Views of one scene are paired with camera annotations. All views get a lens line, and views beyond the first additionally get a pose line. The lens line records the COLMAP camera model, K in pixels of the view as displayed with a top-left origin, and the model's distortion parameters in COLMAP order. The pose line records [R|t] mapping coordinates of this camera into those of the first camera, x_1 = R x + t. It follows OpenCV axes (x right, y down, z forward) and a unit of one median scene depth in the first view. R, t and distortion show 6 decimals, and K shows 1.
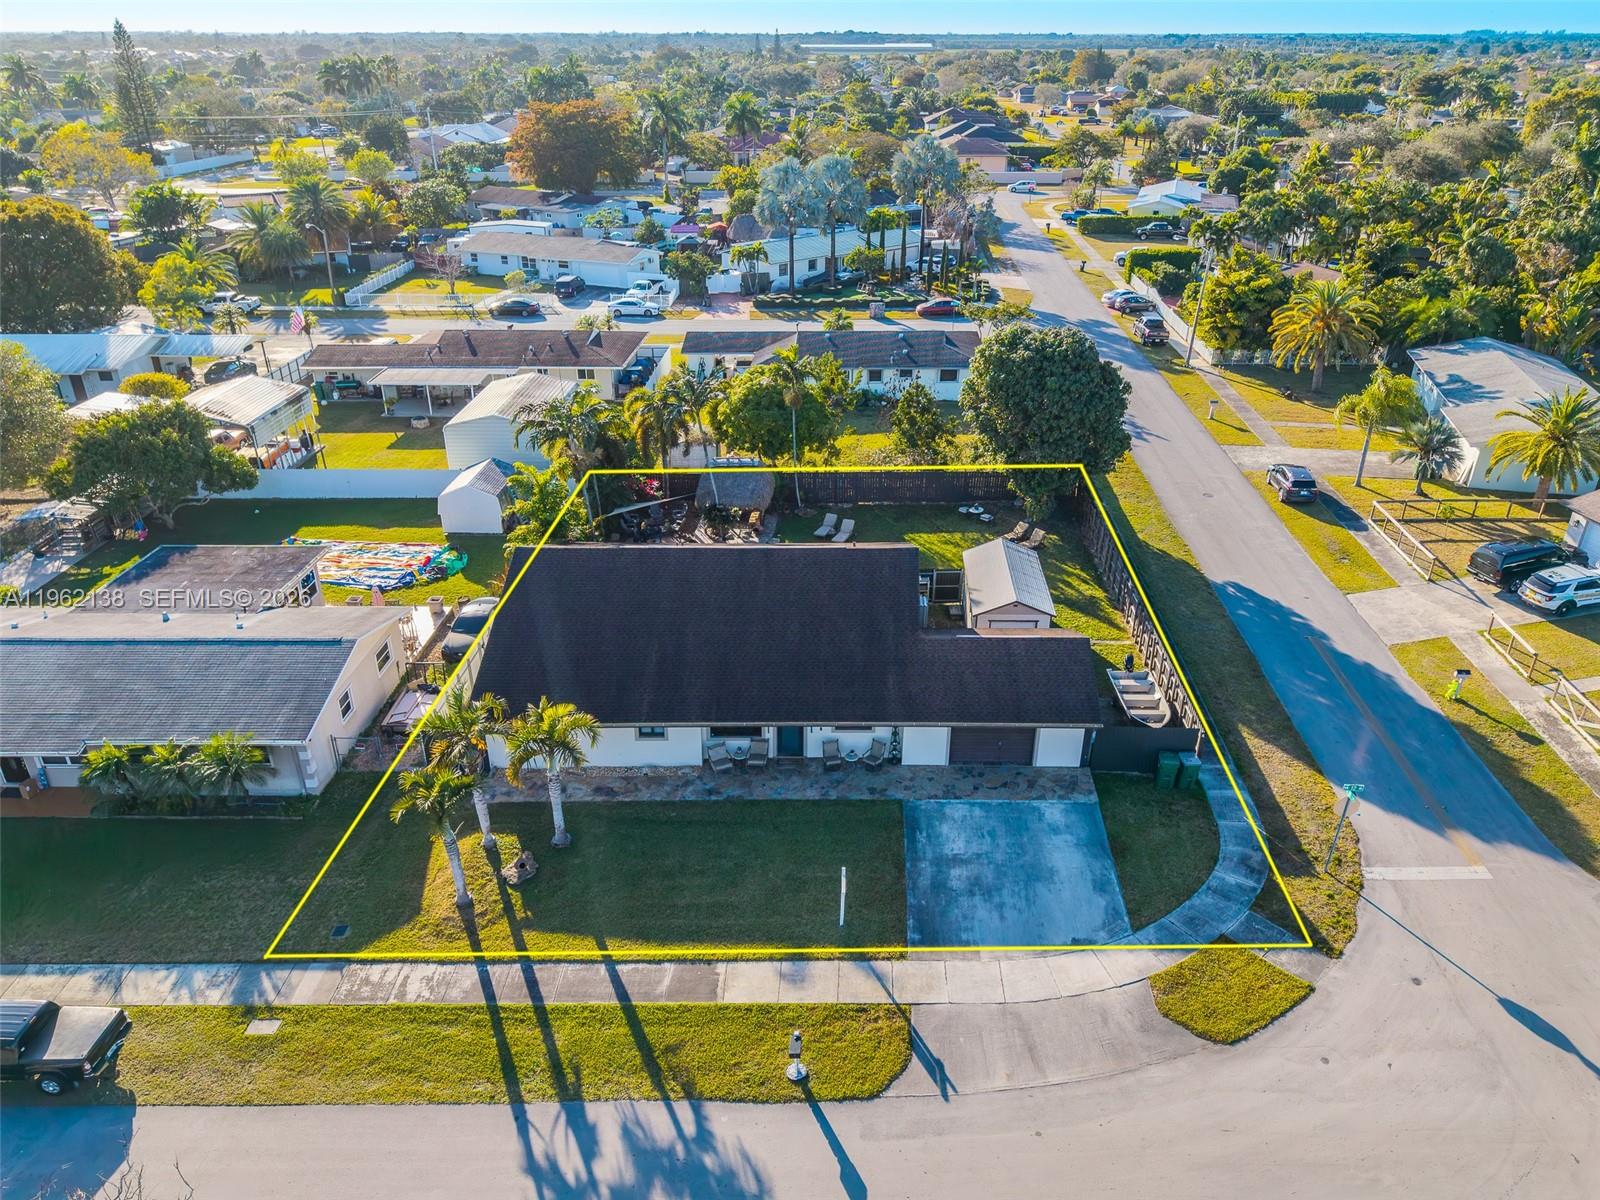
lens RADIAL K [[1151.8, 0, 870.8], [0, 1151.8, 545.9], [0, 0, 1]] dist [0.020333, -0.017725]
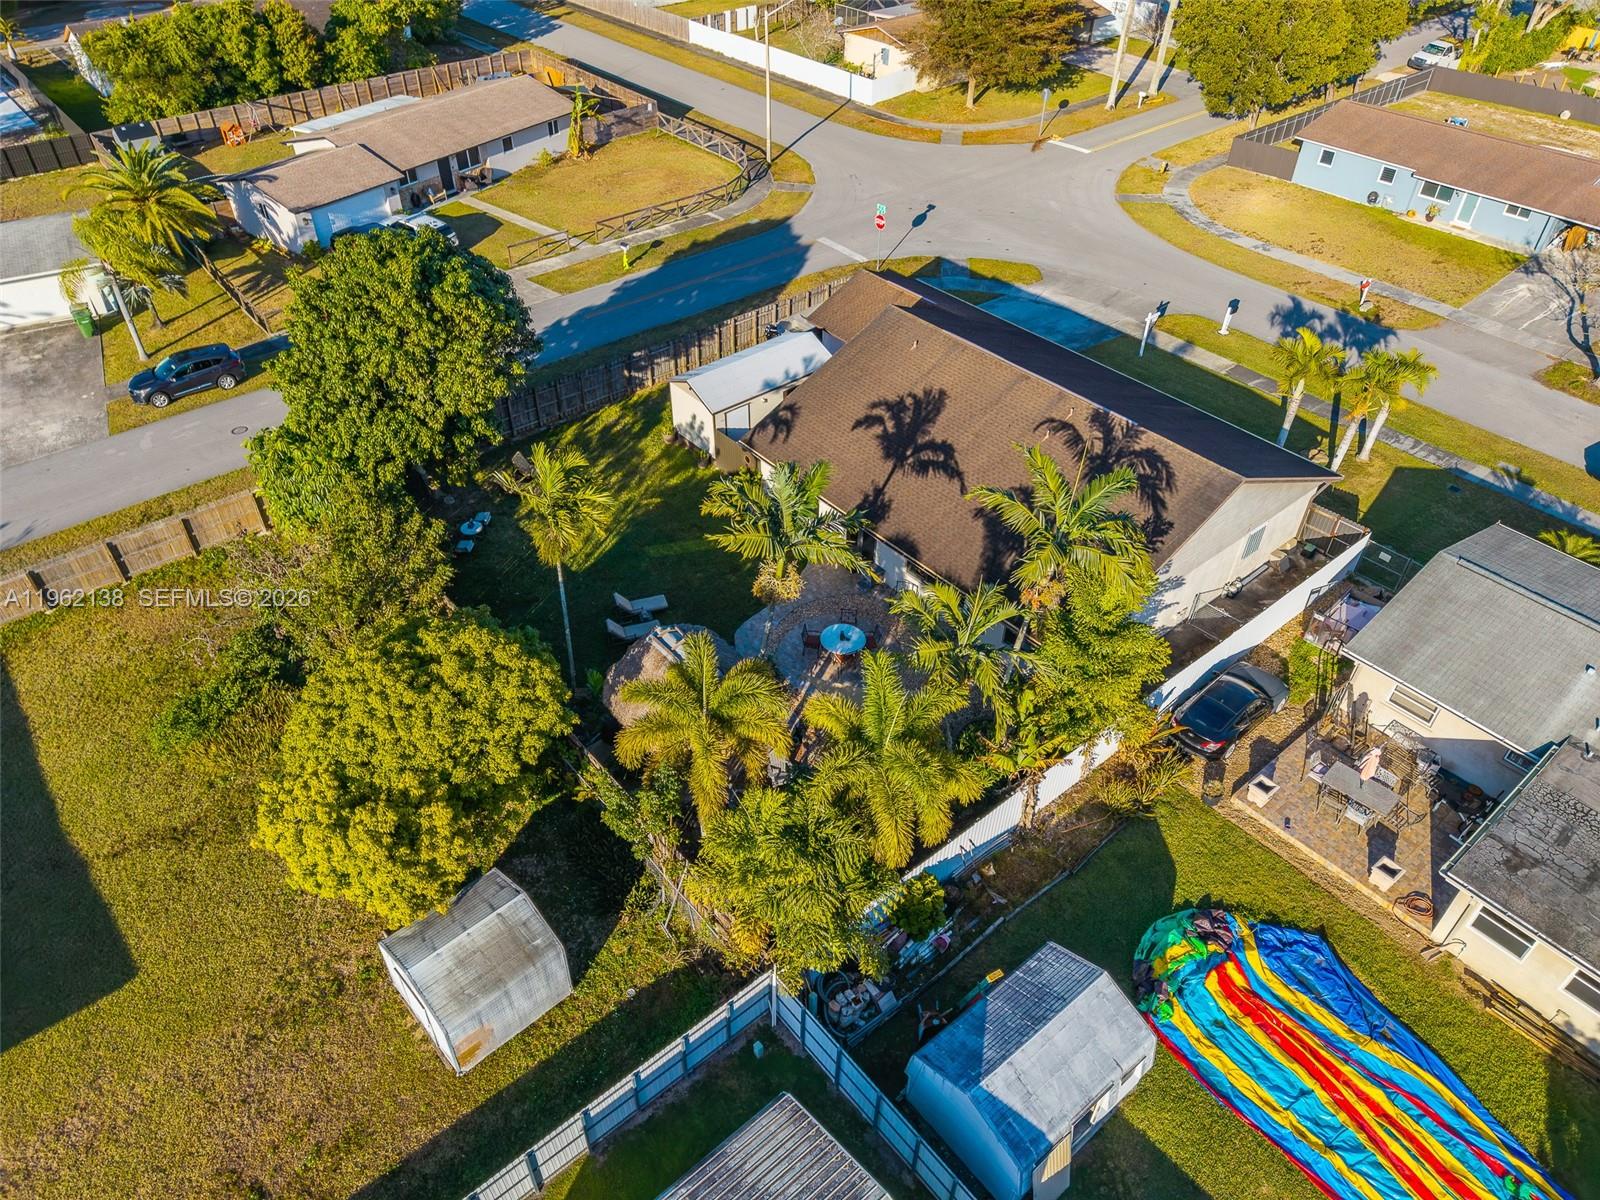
lens RADIAL K [[1089.8, 0, 807.5], [0, 1089.8, 606.3], [0, 0, 1]] dist [0.016929, -0.016557]
pose [[-0.643372, -0.498120, 0.581333, -0.739367], [0.309428, 0.525369, 0.792617, -0.783634], [-0.700233, 0.689829, -0.183875, 1.750790]]
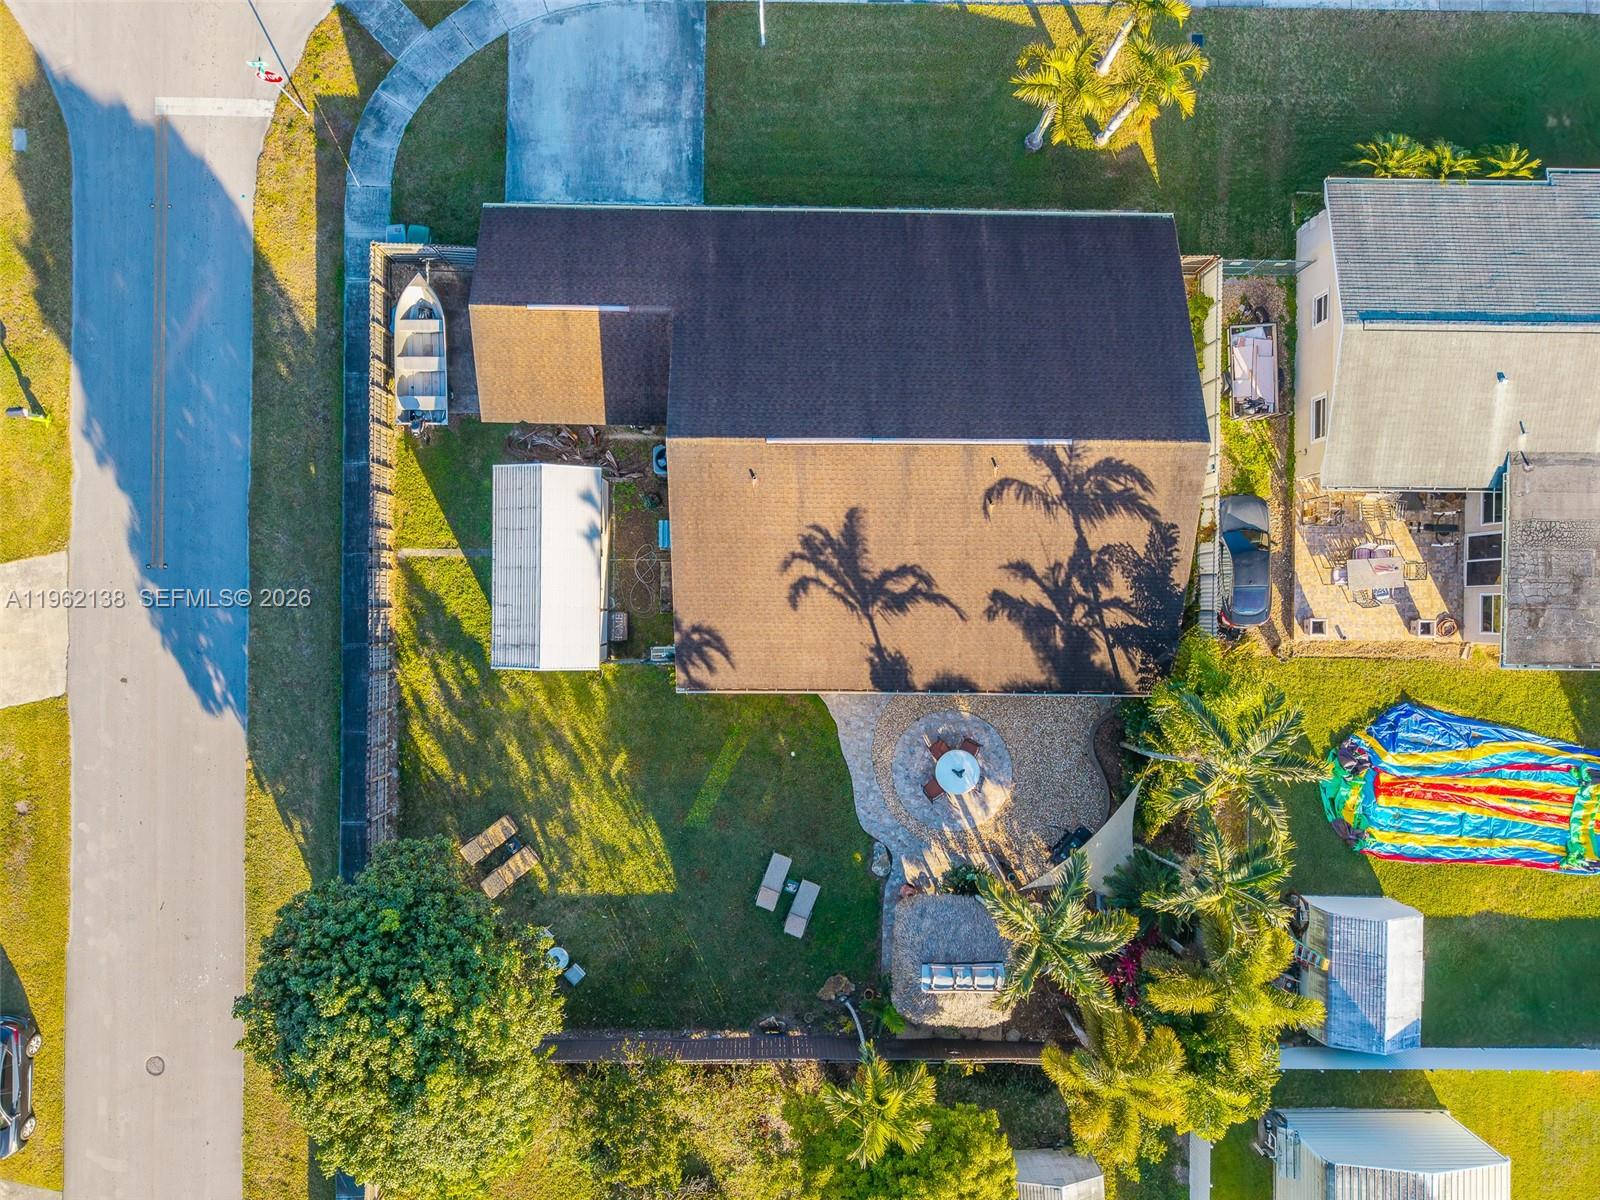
lens RADIAL K [[1089.8, 0, 805.0], [0, 1089.8, 608.4], [0, 0, 1]] dist [0.016929, -0.016557]
pose [[-0.999823, -0.007603, -0.017232, -0.049422], [-0.012575, -0.411657, 0.911252, -0.845893], [-0.014022, 0.911307, 0.411488, 1.017285]]
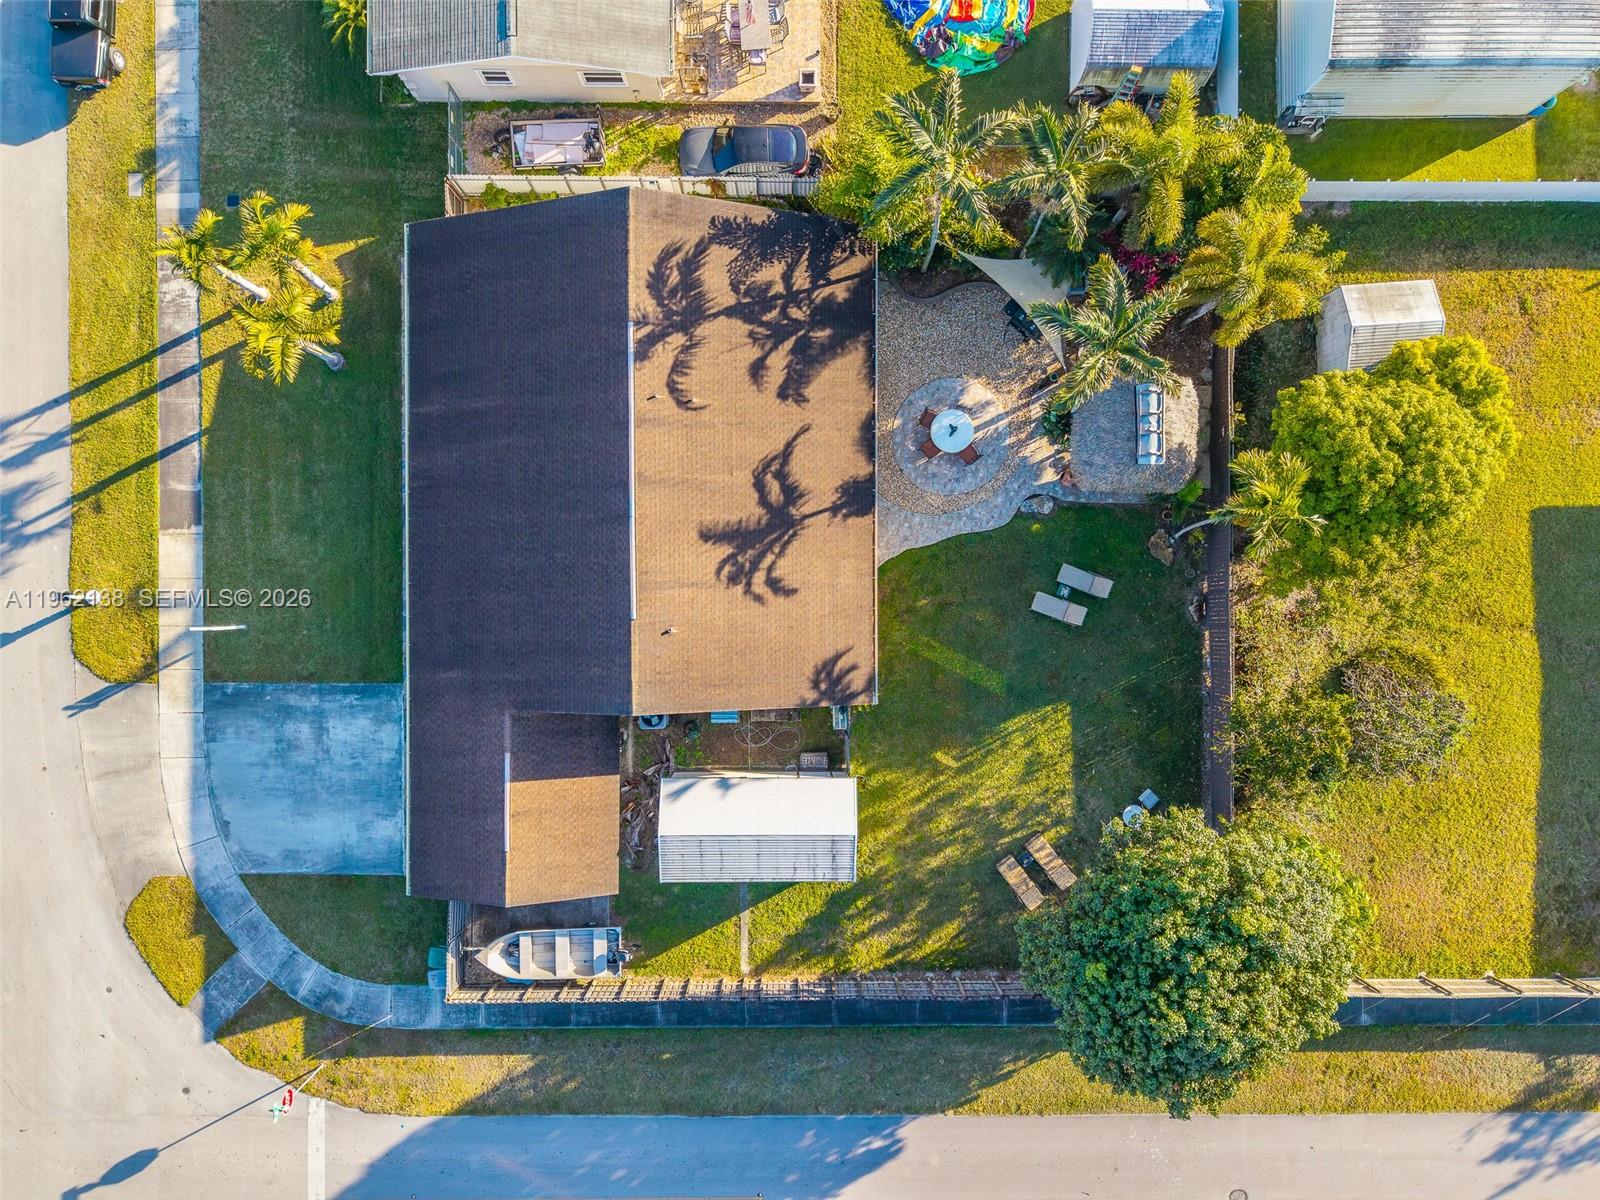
lens RADIAL K [[1089.8, 0, 801.2], [0, 1089.8, 605.1], [0, 0, 1]] dist [0.016929, -0.016557]
pose [[0.002413, 0.999994, 0.002474, -0.046123], [-0.419782, -0.001232, 0.907624, -0.873163], [0.907622, -0.003229, 0.419777, 1.001384]]
